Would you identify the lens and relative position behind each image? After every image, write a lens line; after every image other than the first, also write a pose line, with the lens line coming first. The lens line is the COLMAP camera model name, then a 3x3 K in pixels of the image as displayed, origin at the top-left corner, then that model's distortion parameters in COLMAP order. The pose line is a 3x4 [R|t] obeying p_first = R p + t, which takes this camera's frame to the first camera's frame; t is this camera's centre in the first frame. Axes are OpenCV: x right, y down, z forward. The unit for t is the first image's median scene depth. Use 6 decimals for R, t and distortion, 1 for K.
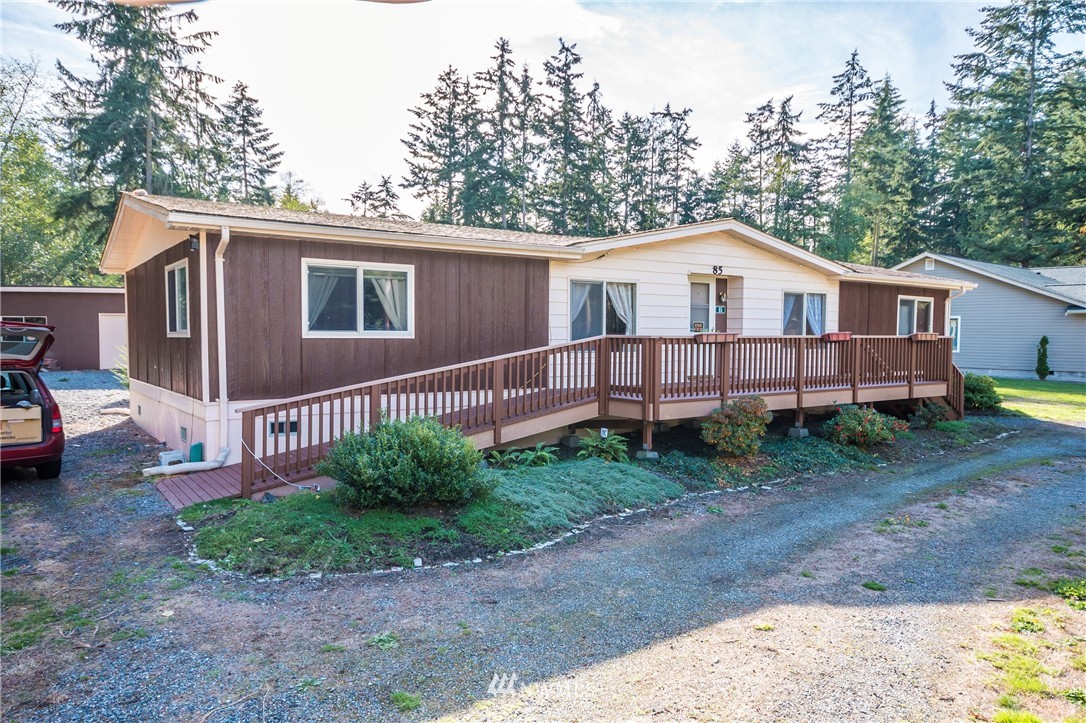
lens RADIAL K [[743.8, 0, 536.6], [0, 743.8, 367.3], [0, 0, 1]] dist [0.004471, 0.019849]
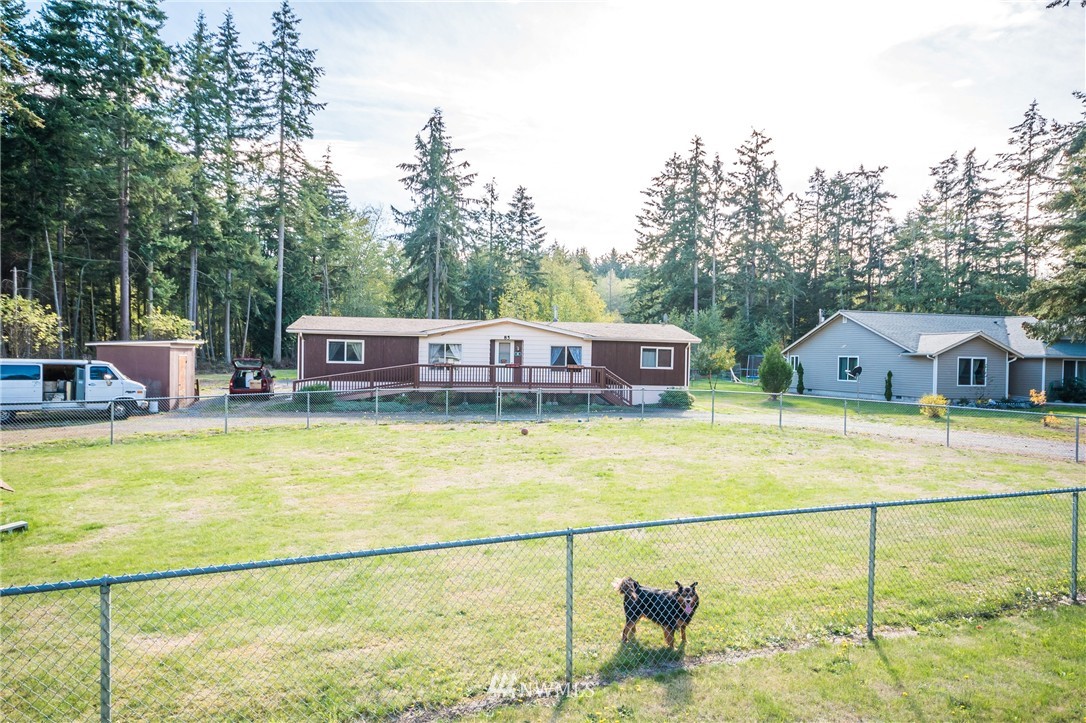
lens RADIAL K [[690.7, 0, 546.8], [0, 690.7, 371.1], [0, 0, 1]] dist [-0.000613, 0.022267]
pose [[0.901095, 0.020533, -0.433136, 0.229911], [-0.034494, 0.999107, -0.024398, 0.004842], [0.432248, 0.036925, 0.900998, -0.165804]]
